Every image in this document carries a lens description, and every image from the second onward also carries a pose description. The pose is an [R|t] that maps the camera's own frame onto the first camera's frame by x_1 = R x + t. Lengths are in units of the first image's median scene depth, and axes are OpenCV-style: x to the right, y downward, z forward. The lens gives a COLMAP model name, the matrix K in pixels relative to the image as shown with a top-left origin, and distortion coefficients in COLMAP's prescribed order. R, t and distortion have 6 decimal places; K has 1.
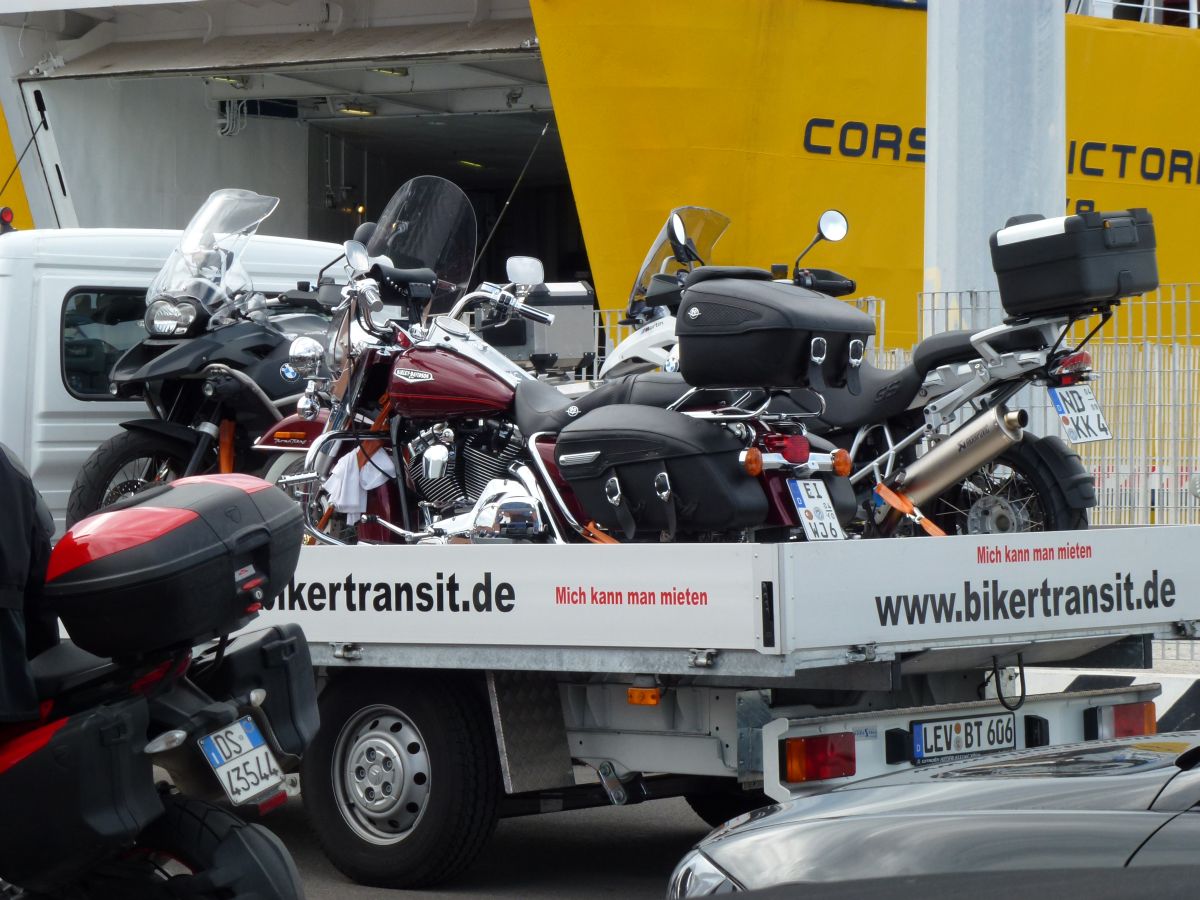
lens RADIAL K [[4495.7, 0, 600.0], [0, 4495.7, 450.0], [0, 0, 1]] dist [1.118360, -4.433514]
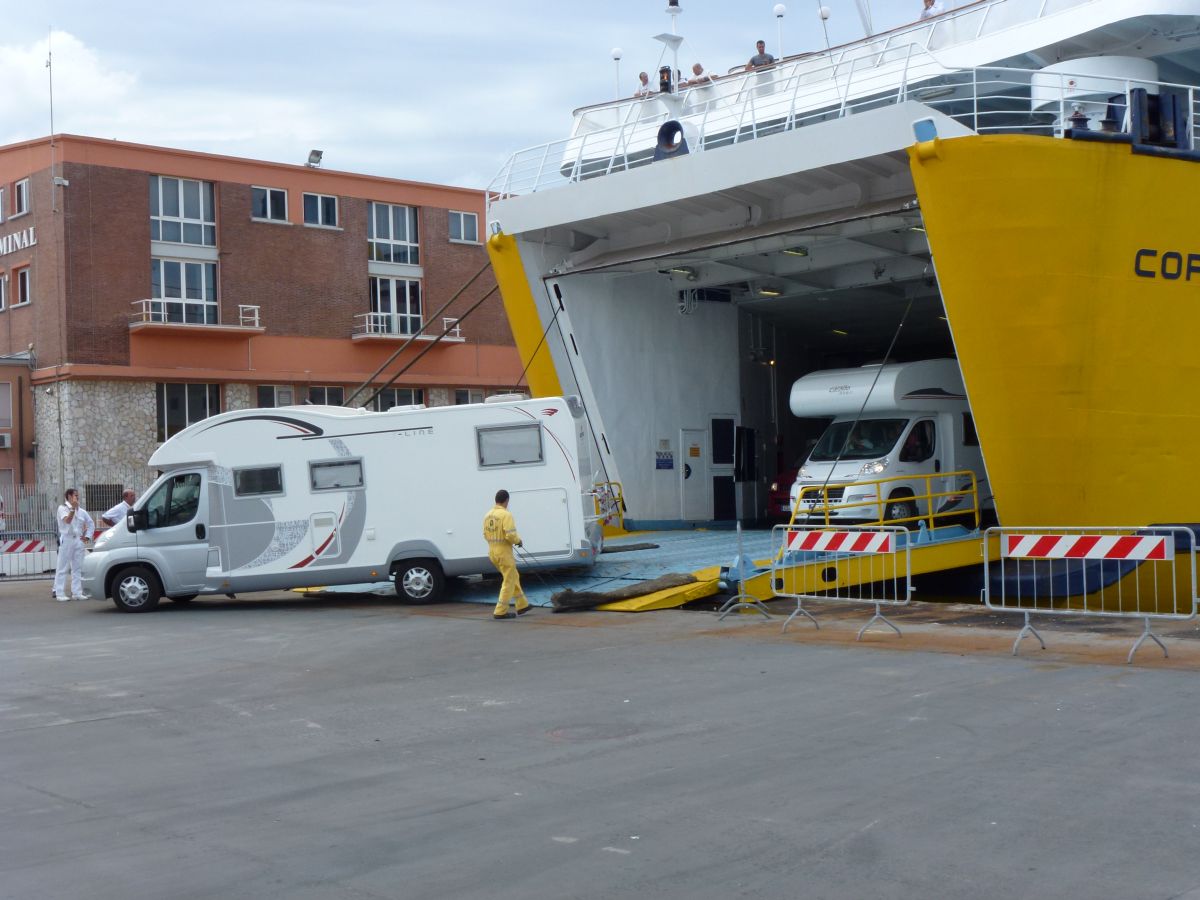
lens RADIAL K [[1408.3, 0, 600.0], [0, 1408.3, 450.0], [0, 0, 1]] dist [0.002266, 0.000848]
pose [[0.986592, -0.042456, -0.157584, -0.039451], [0.037321, 0.998676, -0.035406, -0.008660], [0.158879, 0.029050, 0.986871, 0.555495]]
